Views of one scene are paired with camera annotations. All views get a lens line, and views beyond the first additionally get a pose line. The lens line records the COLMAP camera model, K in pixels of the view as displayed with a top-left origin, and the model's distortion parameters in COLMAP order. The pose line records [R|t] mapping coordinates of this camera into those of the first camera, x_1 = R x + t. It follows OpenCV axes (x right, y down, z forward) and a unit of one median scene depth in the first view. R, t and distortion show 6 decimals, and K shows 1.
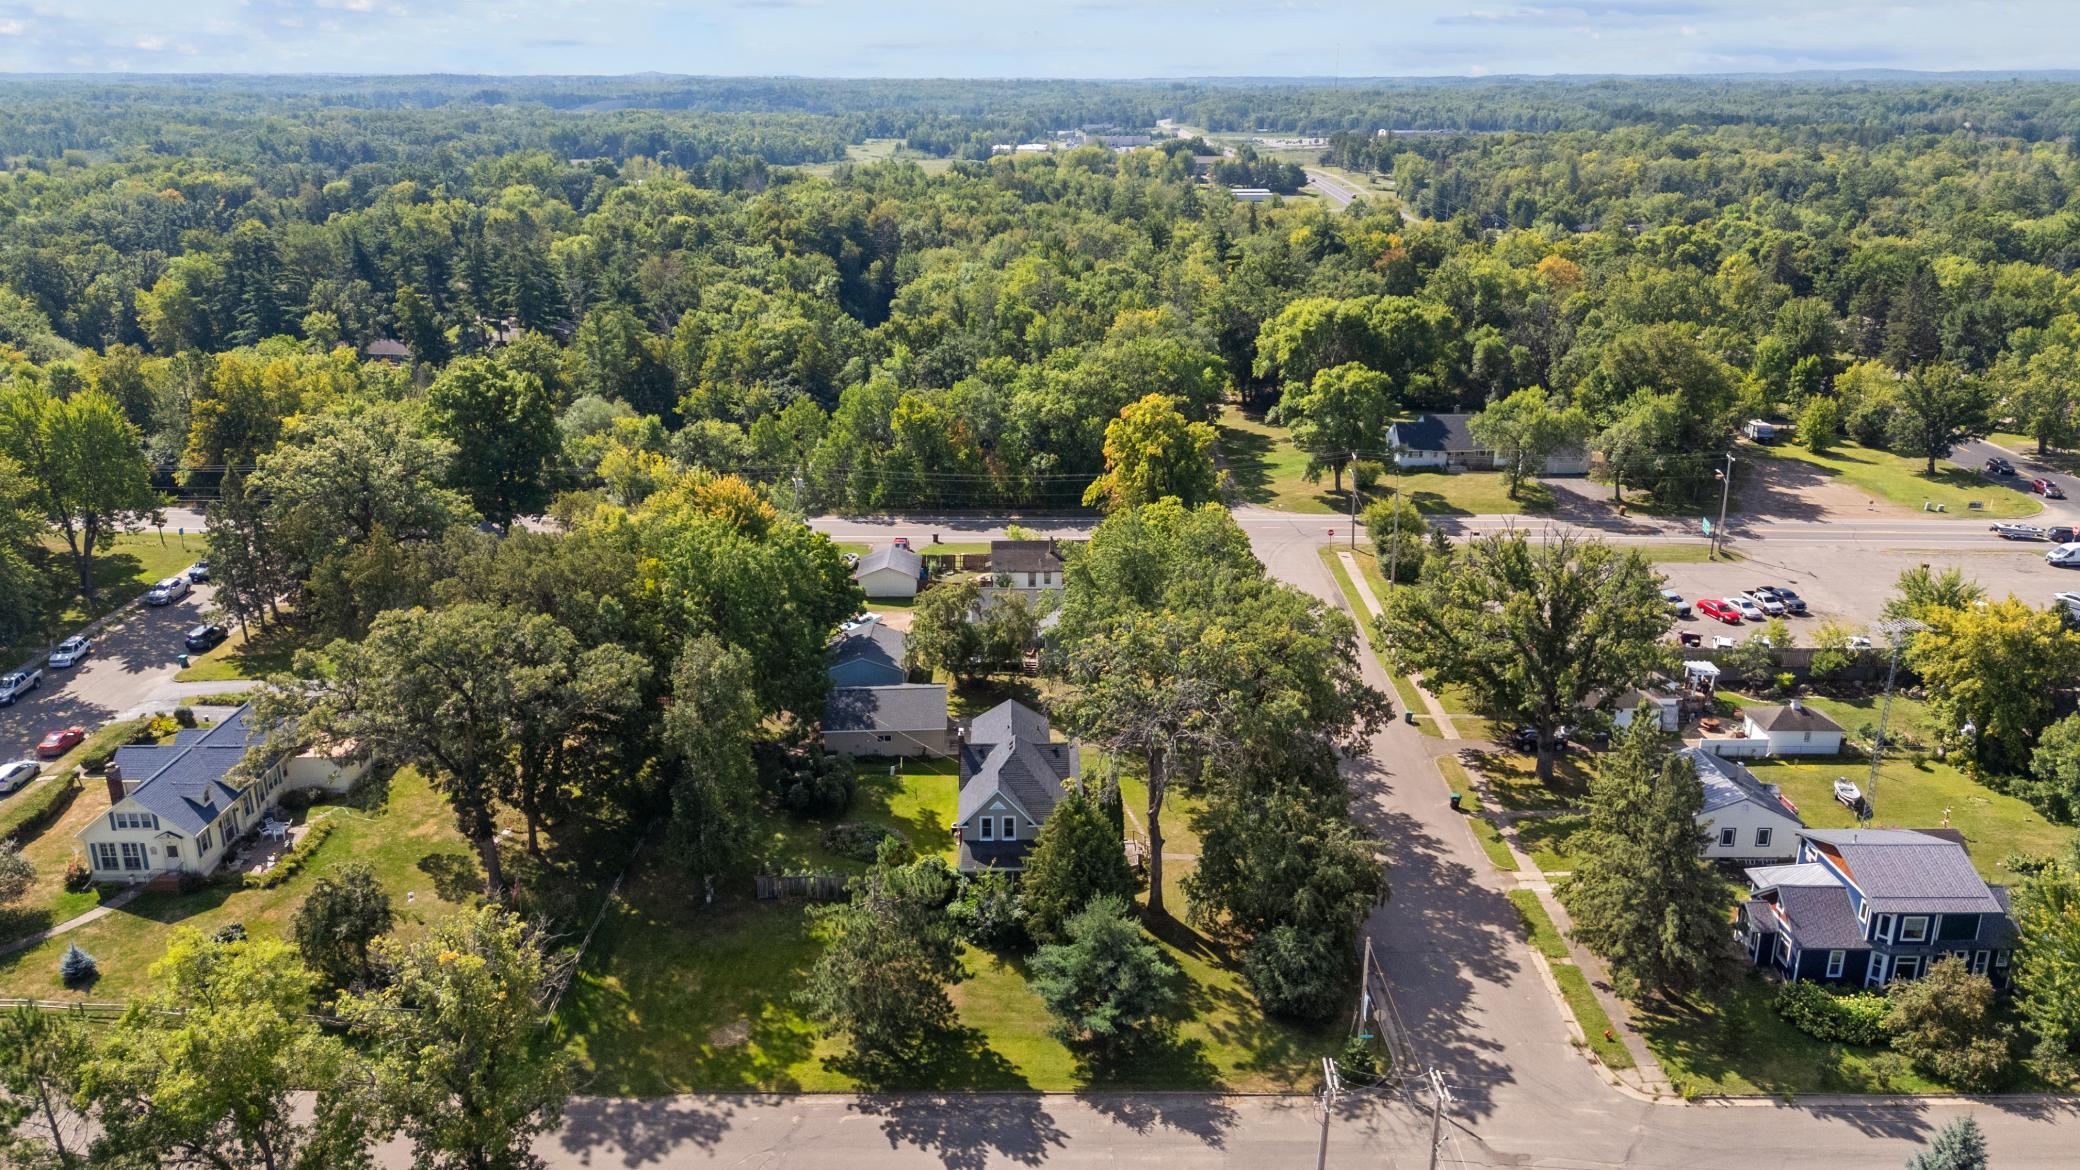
lens RADIAL K [[1514.1, 0, 1040.0], [0, 1514.1, 585.0], [0, 0, 1]] dist [0.102041, -0.129737]
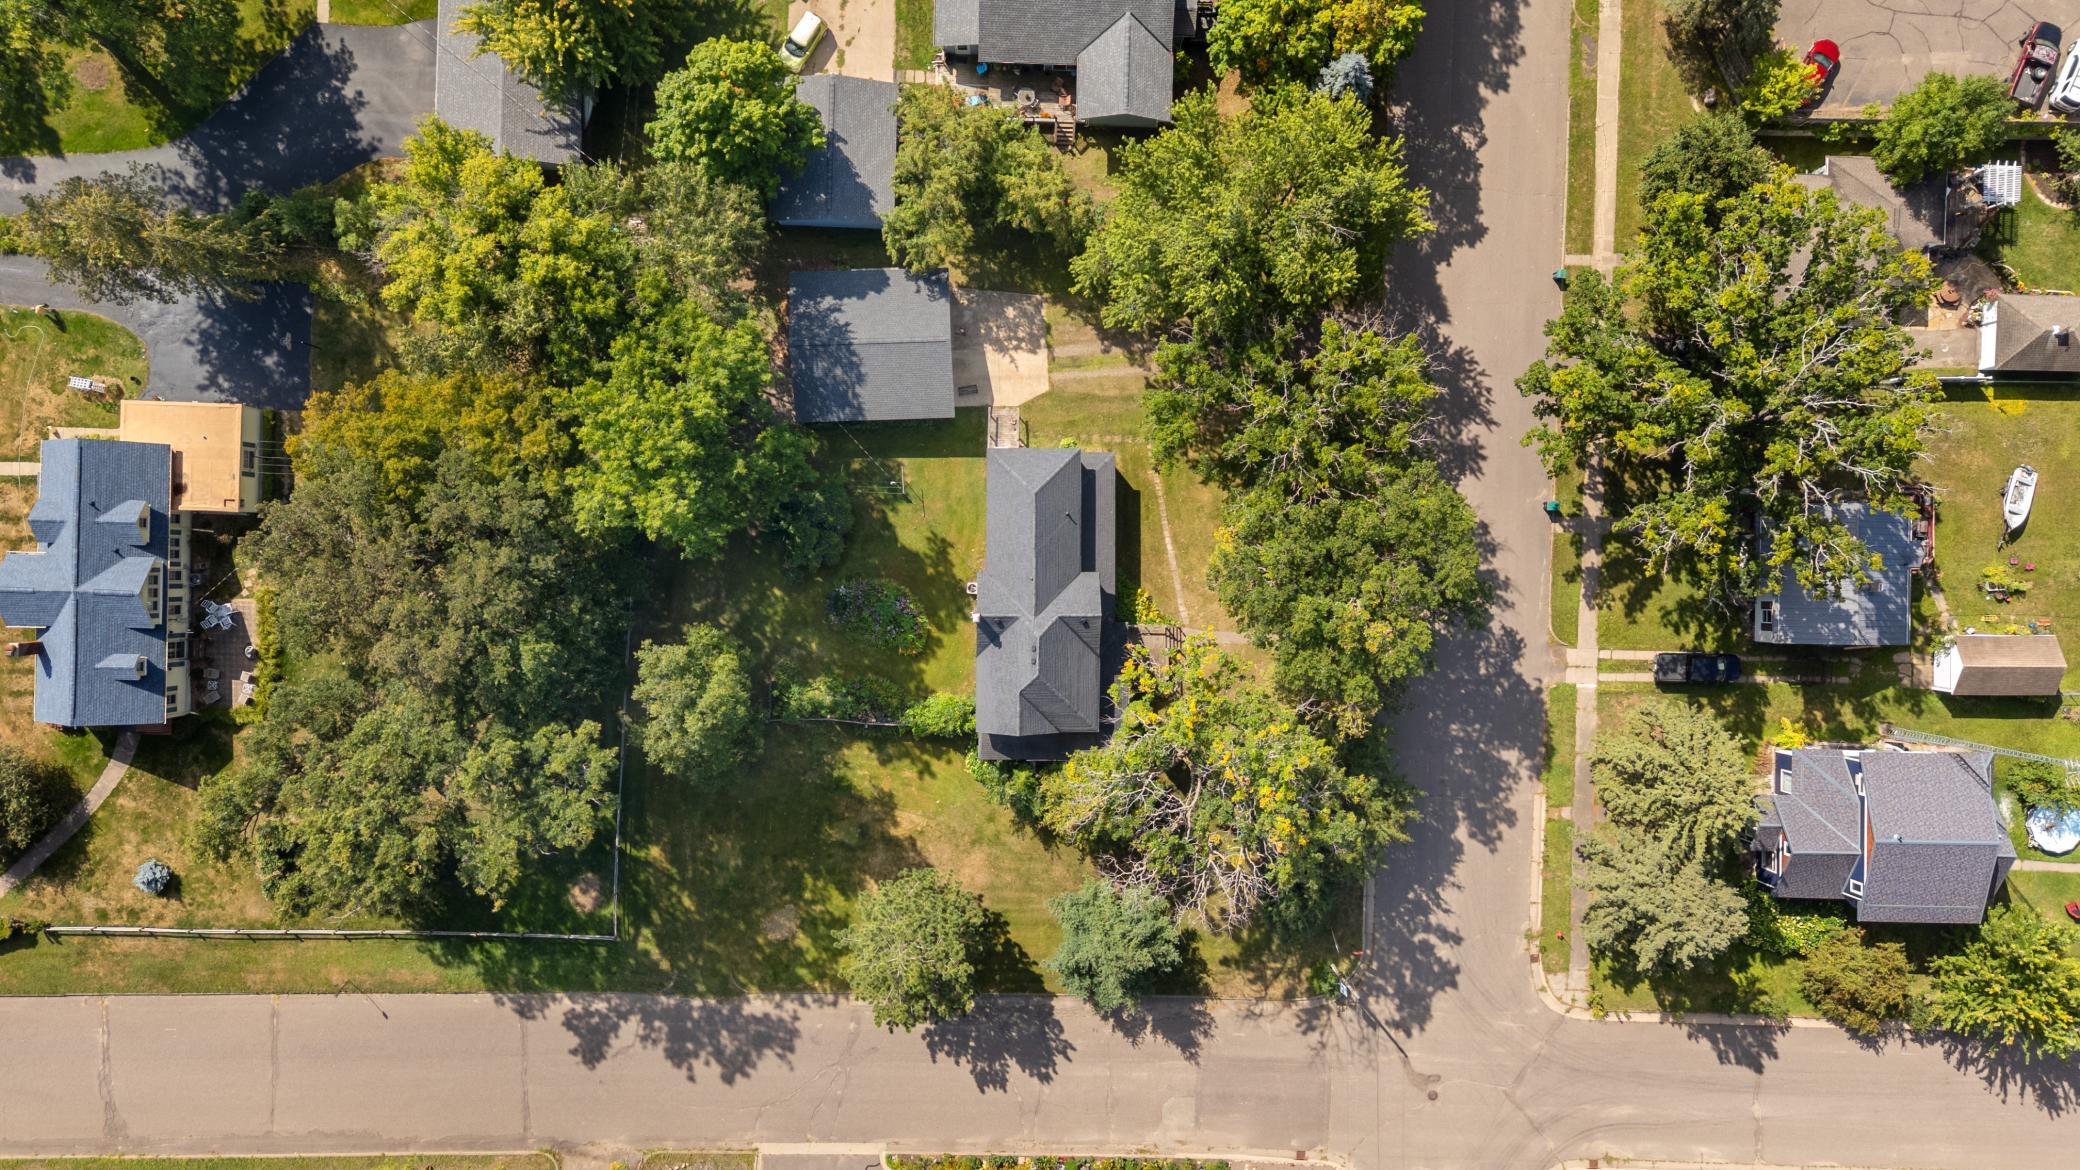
lens RADIAL K [[1514.1, 0, 1040.0], [0, 1514.1, 585.0], [0, 0, 1]] dist [0.102041, -0.129737]
pose [[0.999565, 0.026056, 0.013810, -0.034676], [-0.021405, 0.318956, 0.947528, -0.890821], [0.020284, -0.947411, 0.319375, 0.923446]]
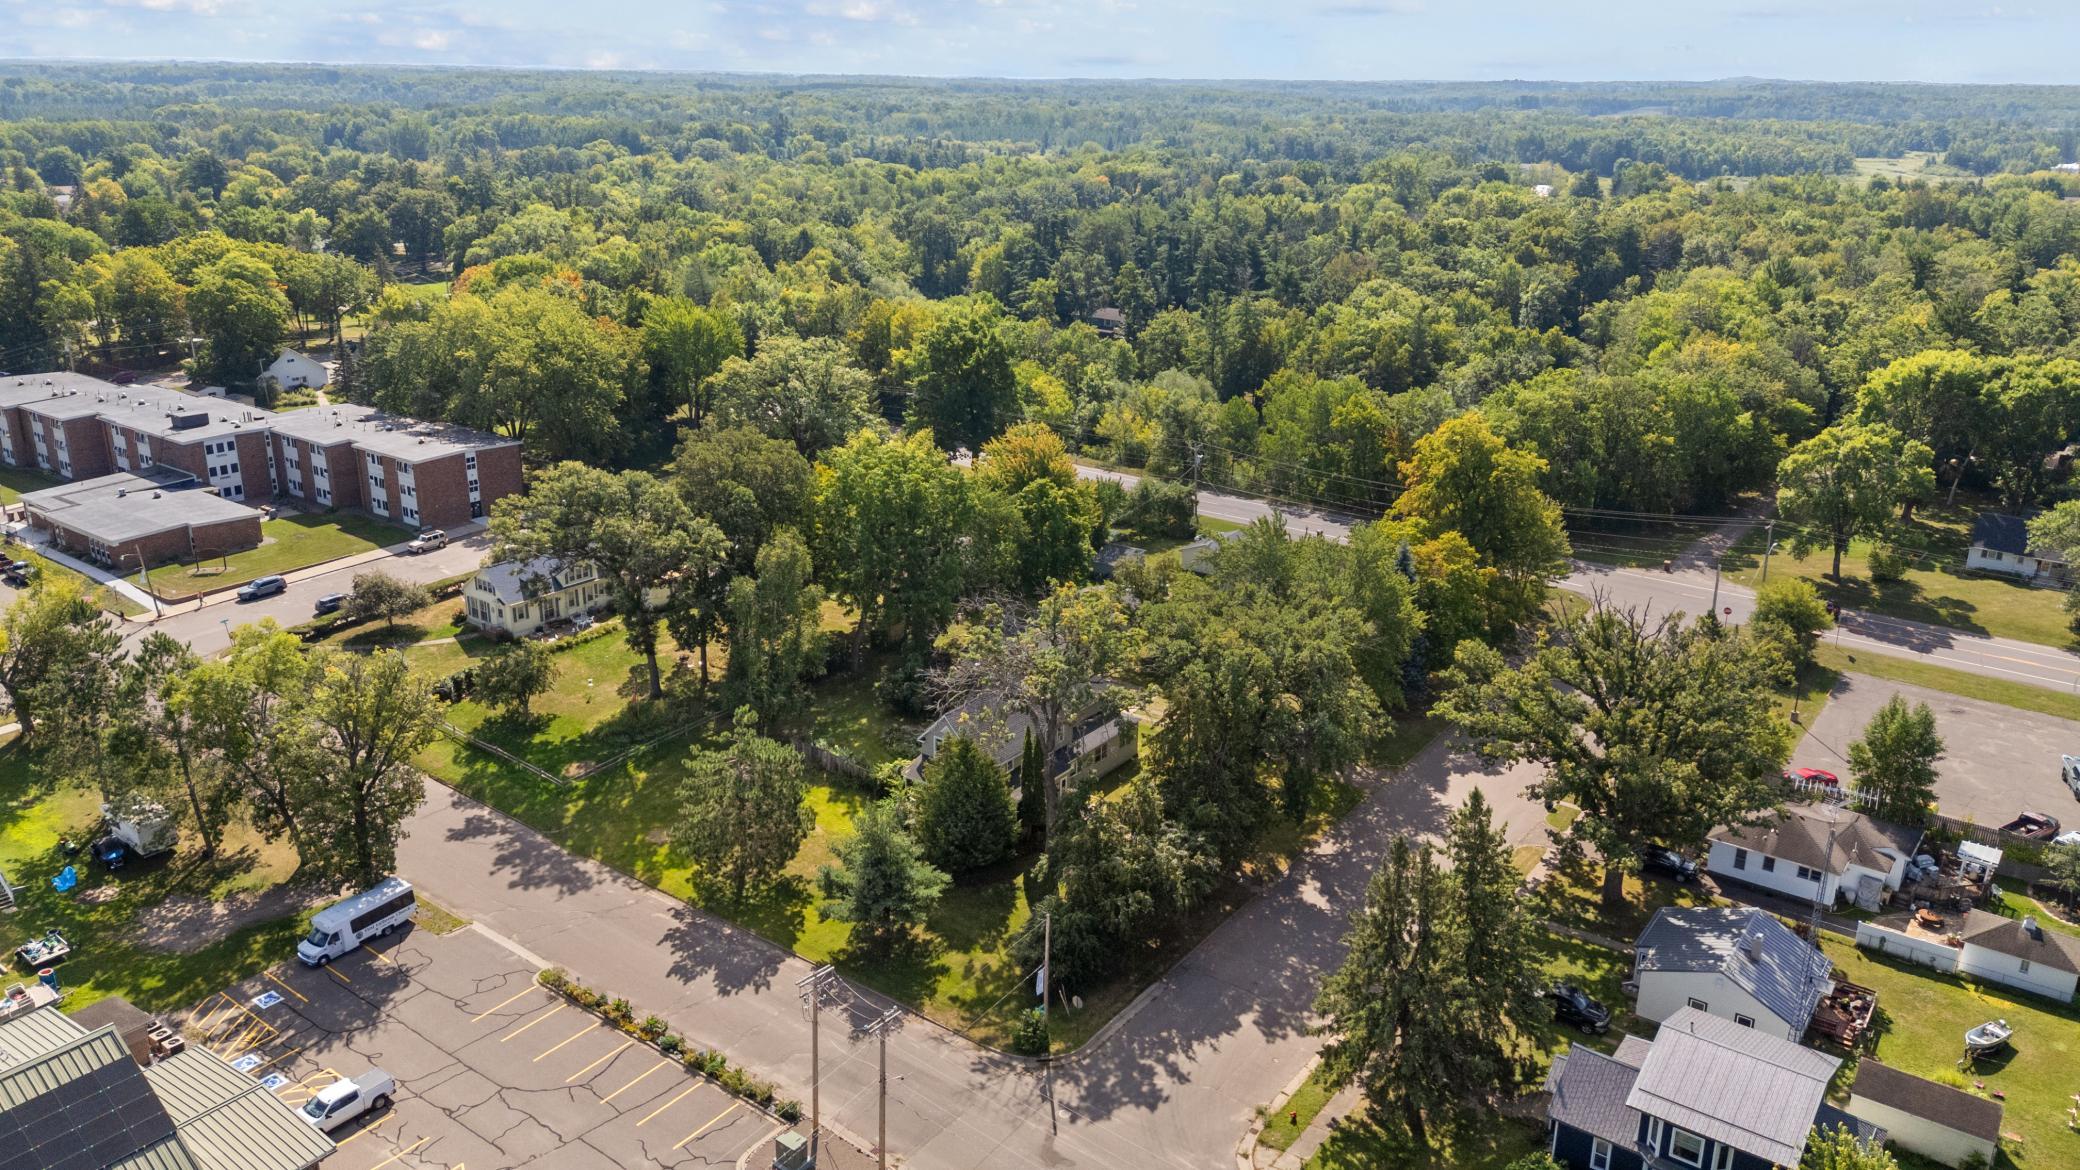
lens RADIAL K [[1514.1, 0, 1040.0], [0, 1514.1, 585.0], [0, 0, 1]] dist [0.102041, -0.129737]
pose [[0.797741, 0.200720, -0.568613, 0.744958], [-0.202713, 0.977361, 0.060609, -0.046137], [0.567906, 0.066915, 0.820369, 0.145253]]
